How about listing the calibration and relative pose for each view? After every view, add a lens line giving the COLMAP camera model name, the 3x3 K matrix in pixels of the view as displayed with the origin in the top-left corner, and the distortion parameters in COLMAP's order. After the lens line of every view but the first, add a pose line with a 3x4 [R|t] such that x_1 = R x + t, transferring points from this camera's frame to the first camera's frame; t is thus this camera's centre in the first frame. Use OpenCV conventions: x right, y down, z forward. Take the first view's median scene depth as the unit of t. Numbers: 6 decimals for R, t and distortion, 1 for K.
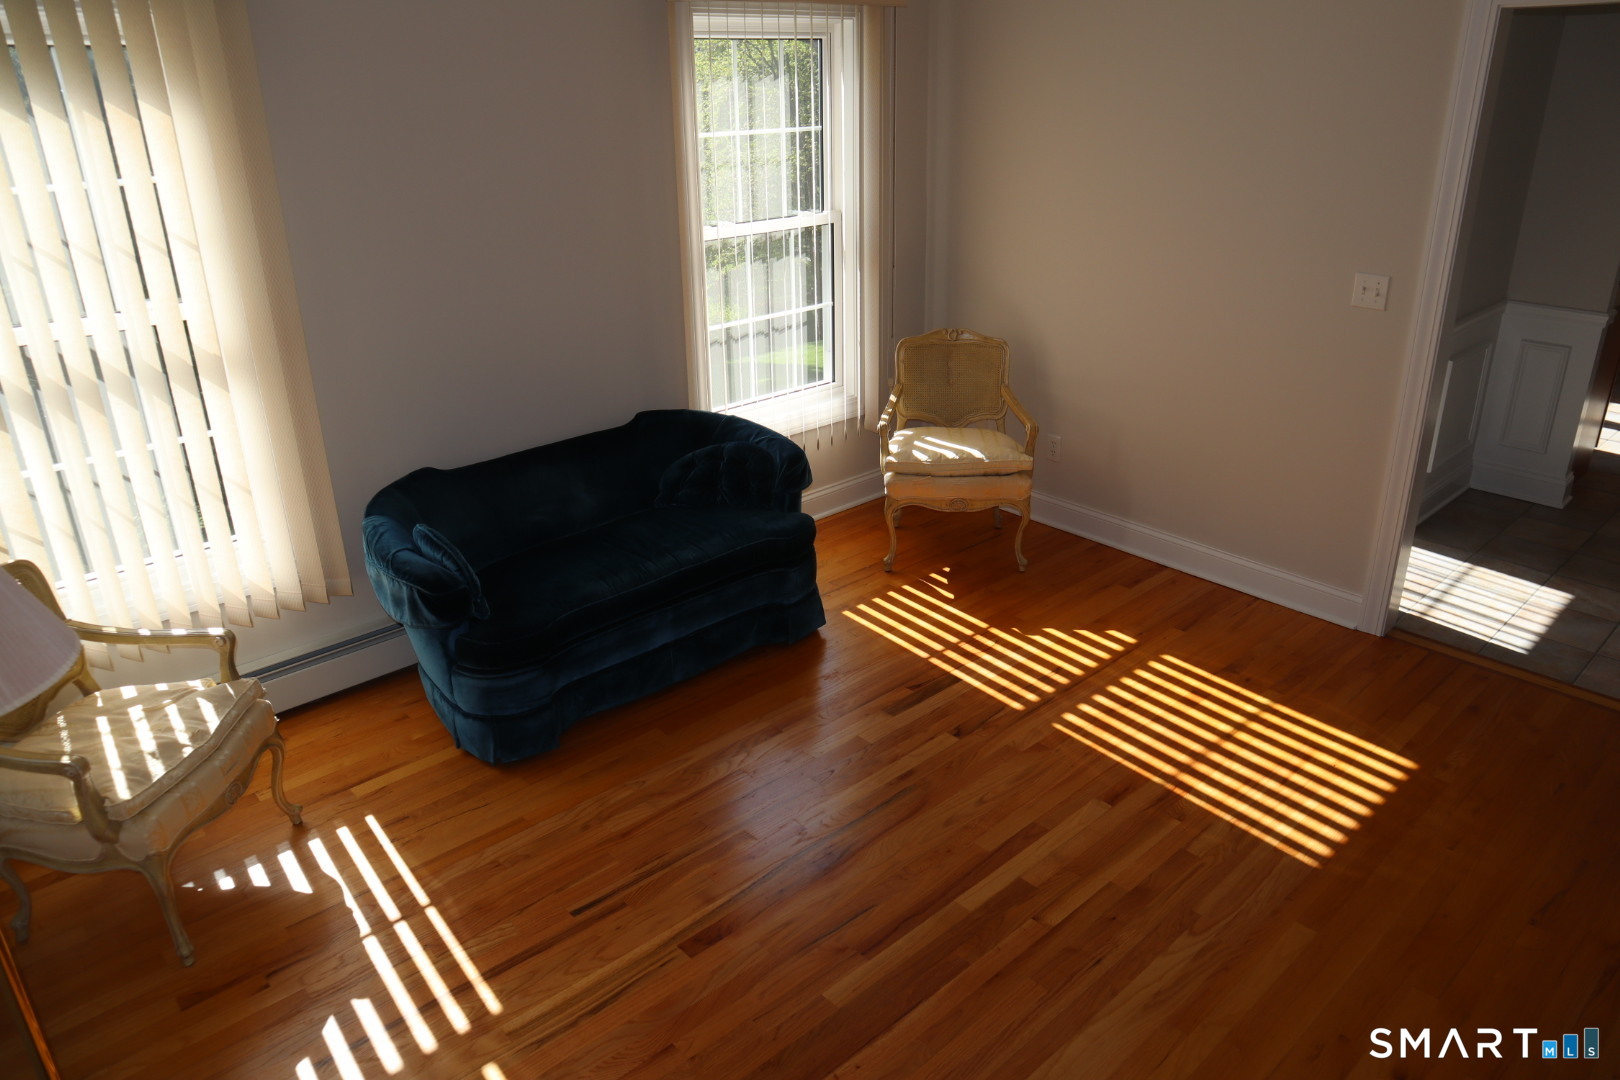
lens RADIAL K [[1128.3, 0, 810.0], [0, 1128.3, 540.0], [0, 0, 1]] dist [-0.120484, 0.101684]
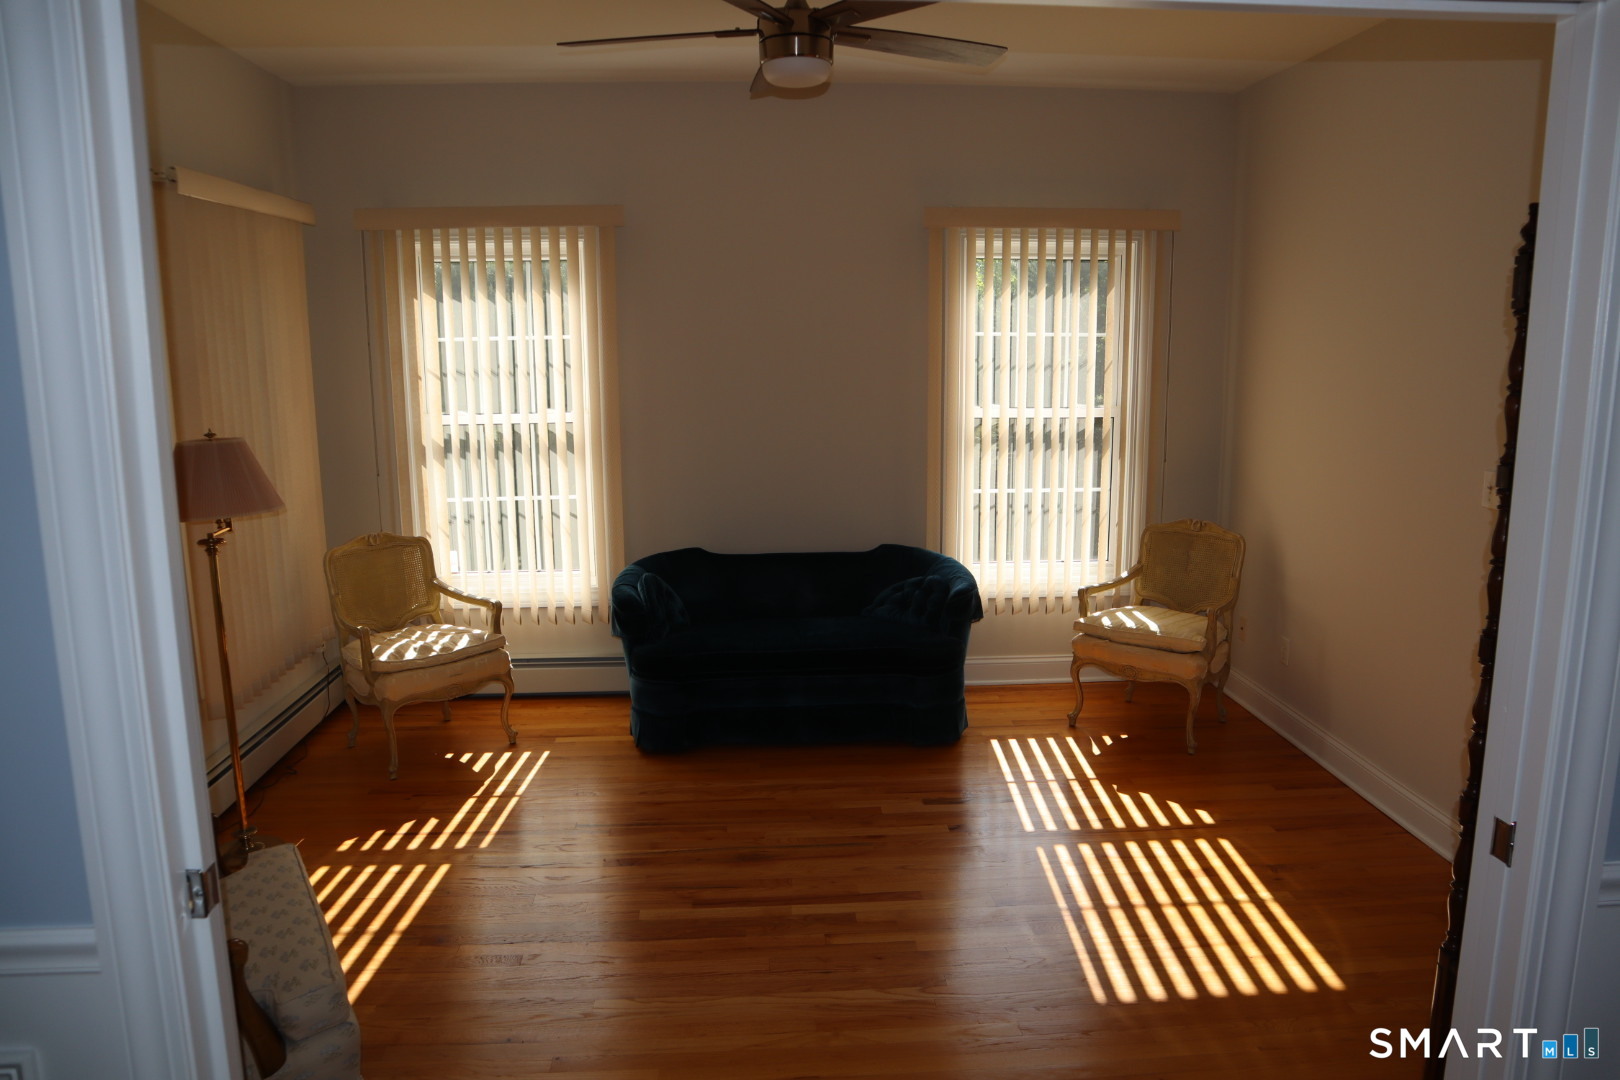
lens RADIAL K [[1113.5, 0, 810.0], [0, 1113.5, 540.0], [0, 0, 1]] dist [-0.069382, -0.001260]
pose [[0.783396, 0.124415, -0.608943, 0.635360], [-0.252177, 0.959116, -0.128463, 0.072666], [0.568065, 0.254199, 0.782742, -0.016533]]
